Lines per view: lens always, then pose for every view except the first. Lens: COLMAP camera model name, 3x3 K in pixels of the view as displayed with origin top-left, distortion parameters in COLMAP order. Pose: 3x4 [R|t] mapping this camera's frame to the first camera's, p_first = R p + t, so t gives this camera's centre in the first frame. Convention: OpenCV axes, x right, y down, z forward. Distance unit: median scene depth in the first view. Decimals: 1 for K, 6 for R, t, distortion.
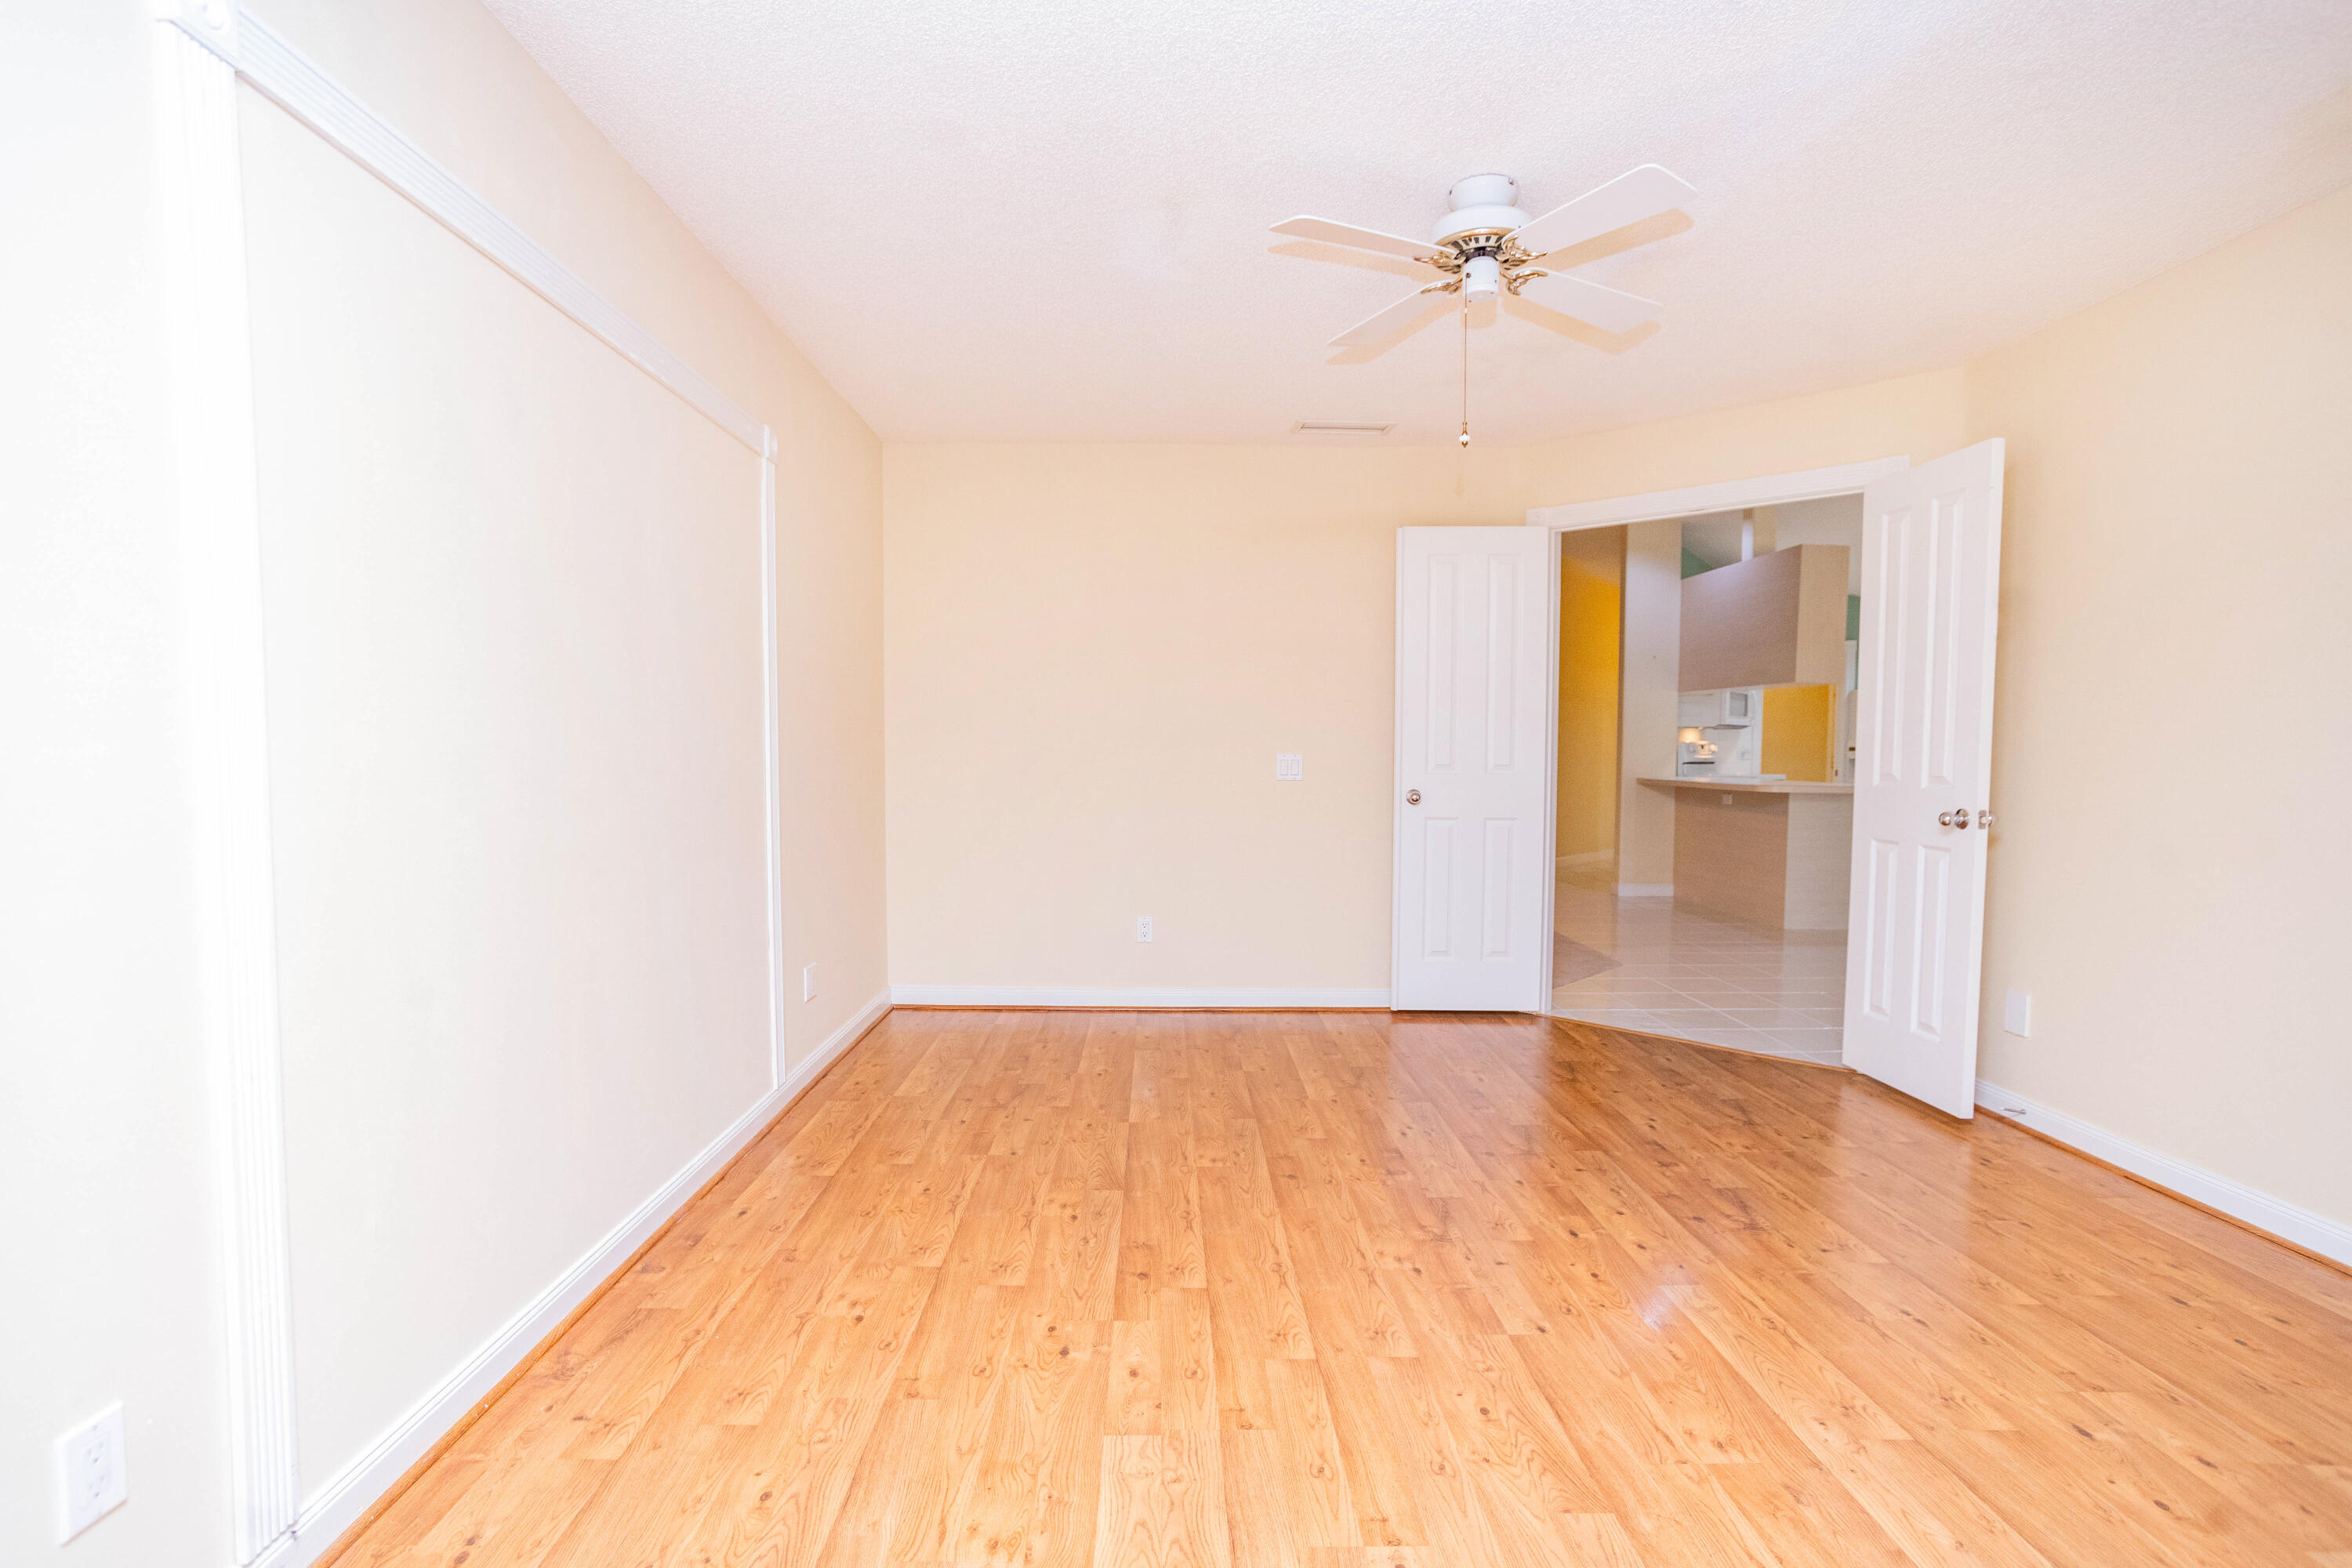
lens RADIAL K [[1142.2, 0, 1167.4], [0, 1142.2, 816.4], [0, 0, 1]] dist [-0.068640, 0.045423]
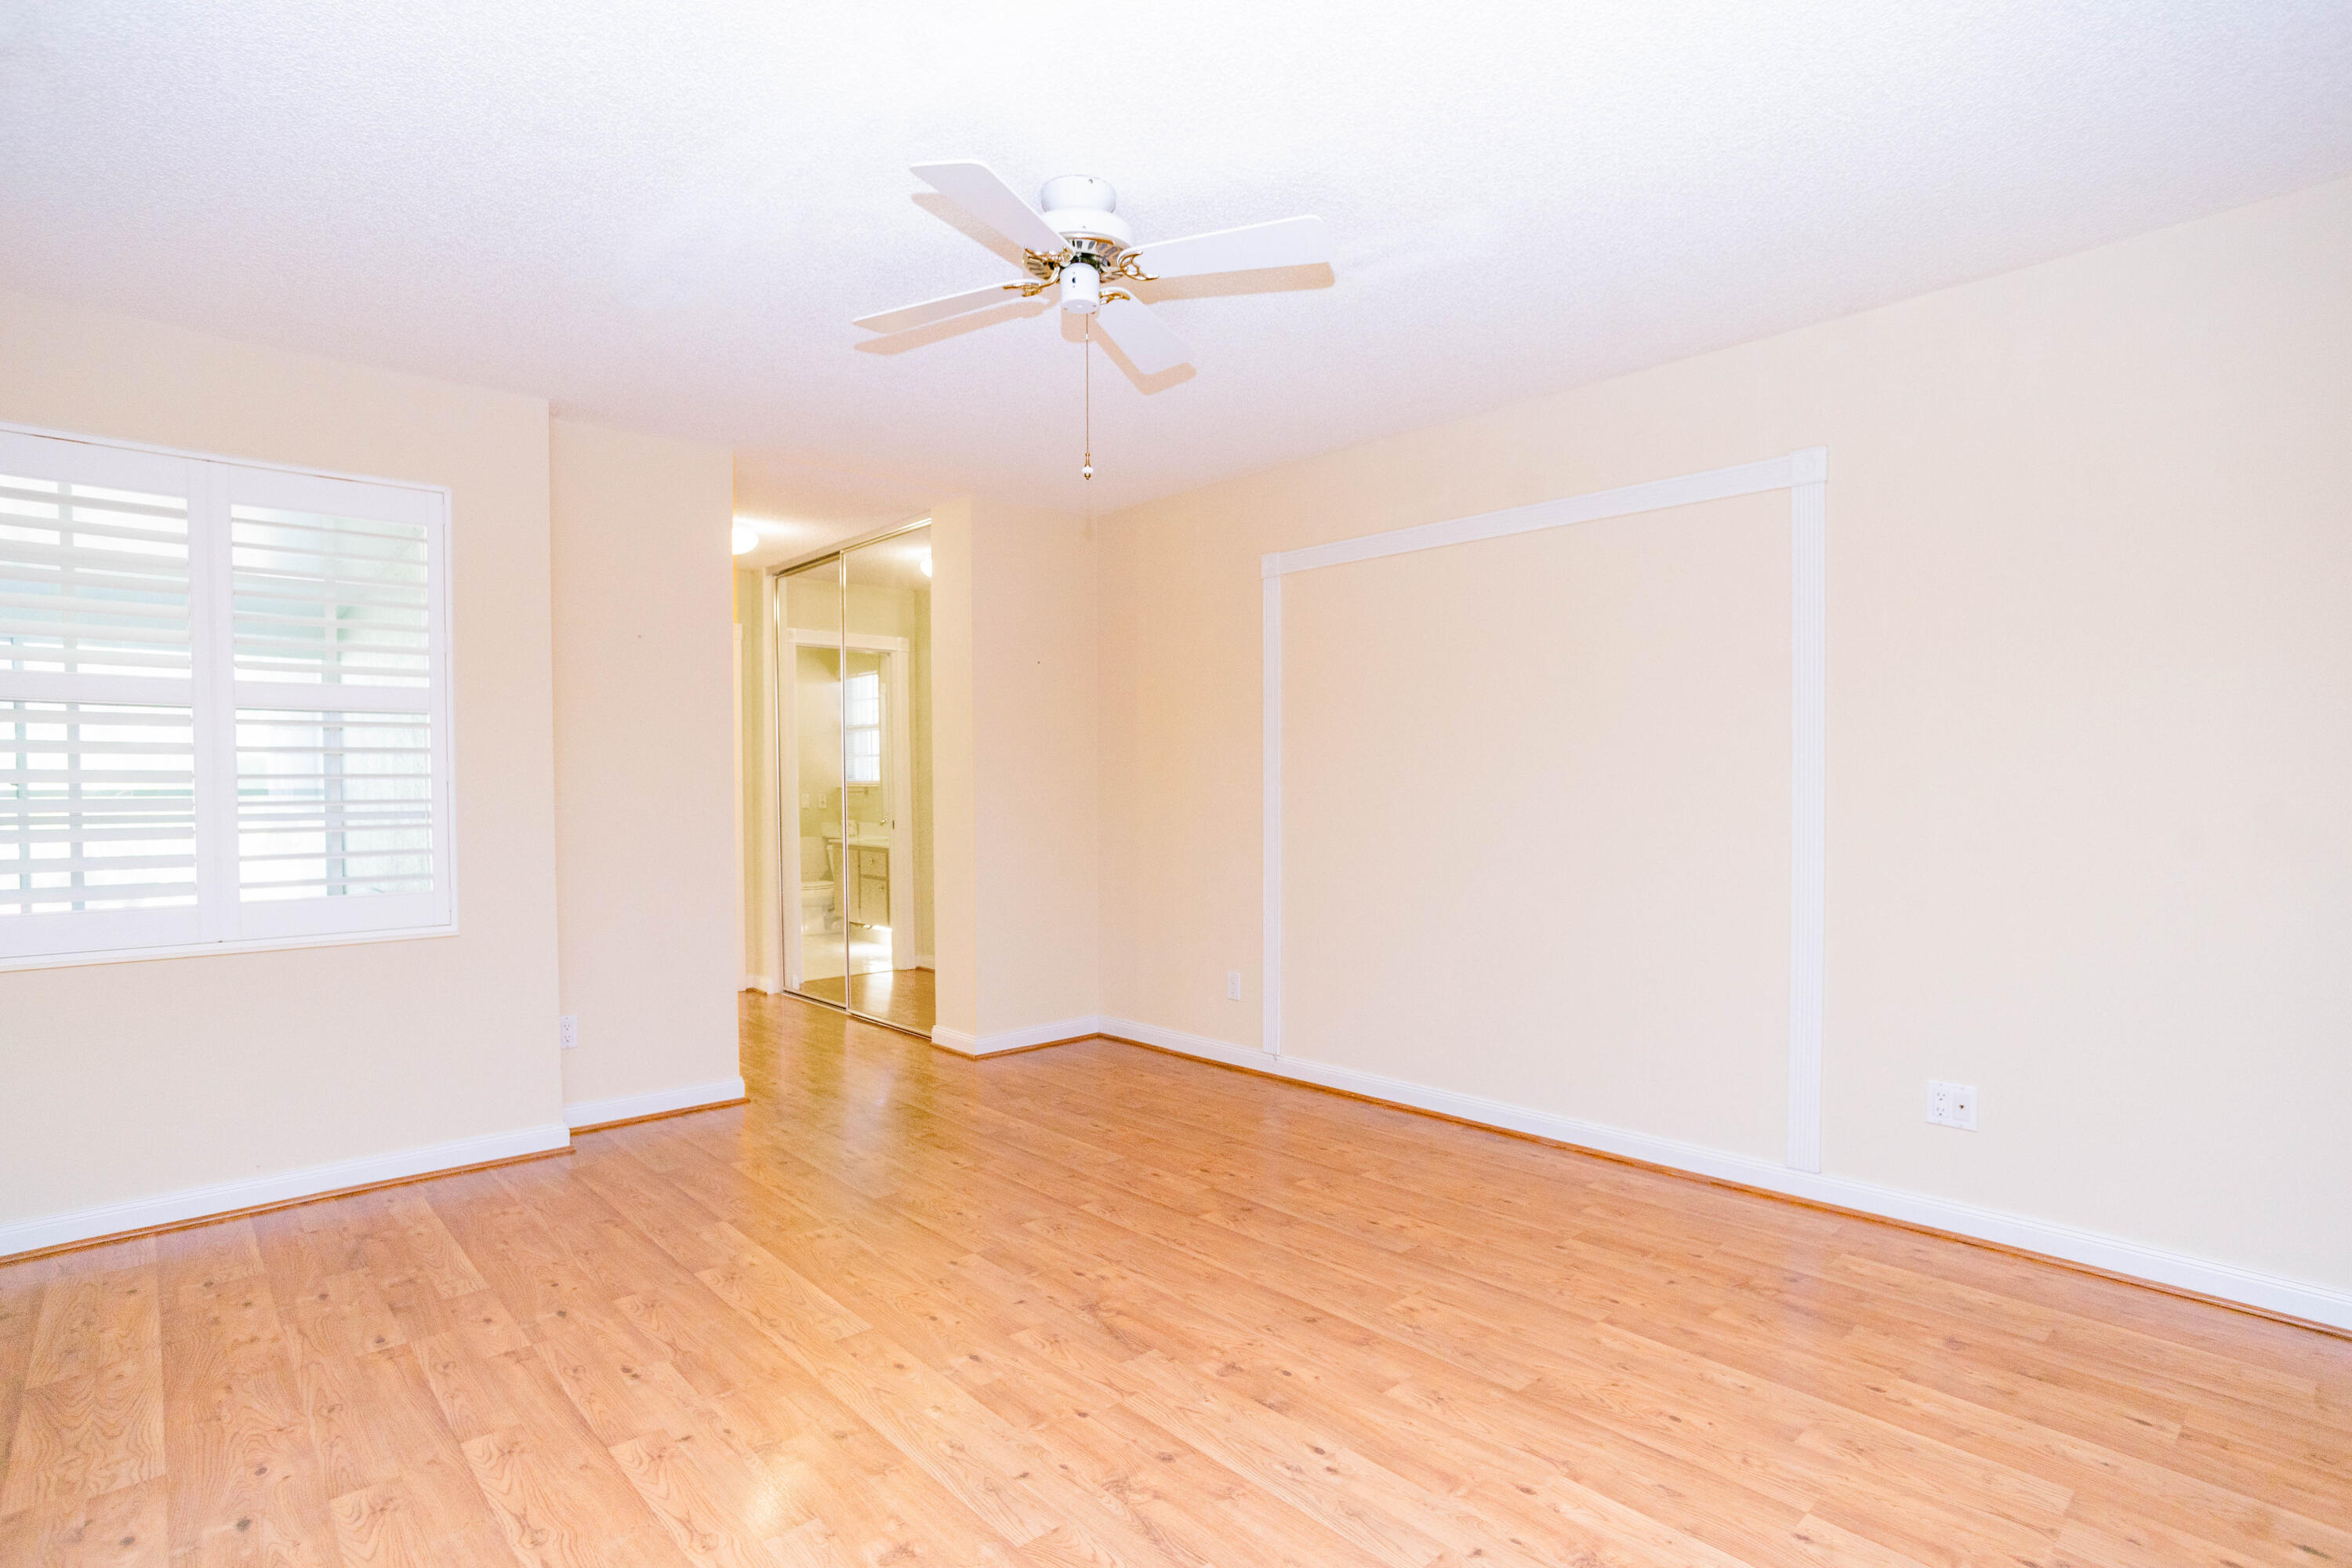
lens RADIAL K [[1142.2, 0, 1167.4], [0, 1142.2, 816.4], [0, 0, 1]] dist [-0.068640, 0.045423]
pose [[-0.740230, 0.016357, -0.672155, 0.854870], [-0.040823, 0.996766, 0.069214, -0.114387], [0.671113, 0.078674, -0.737169, 1.762605]]
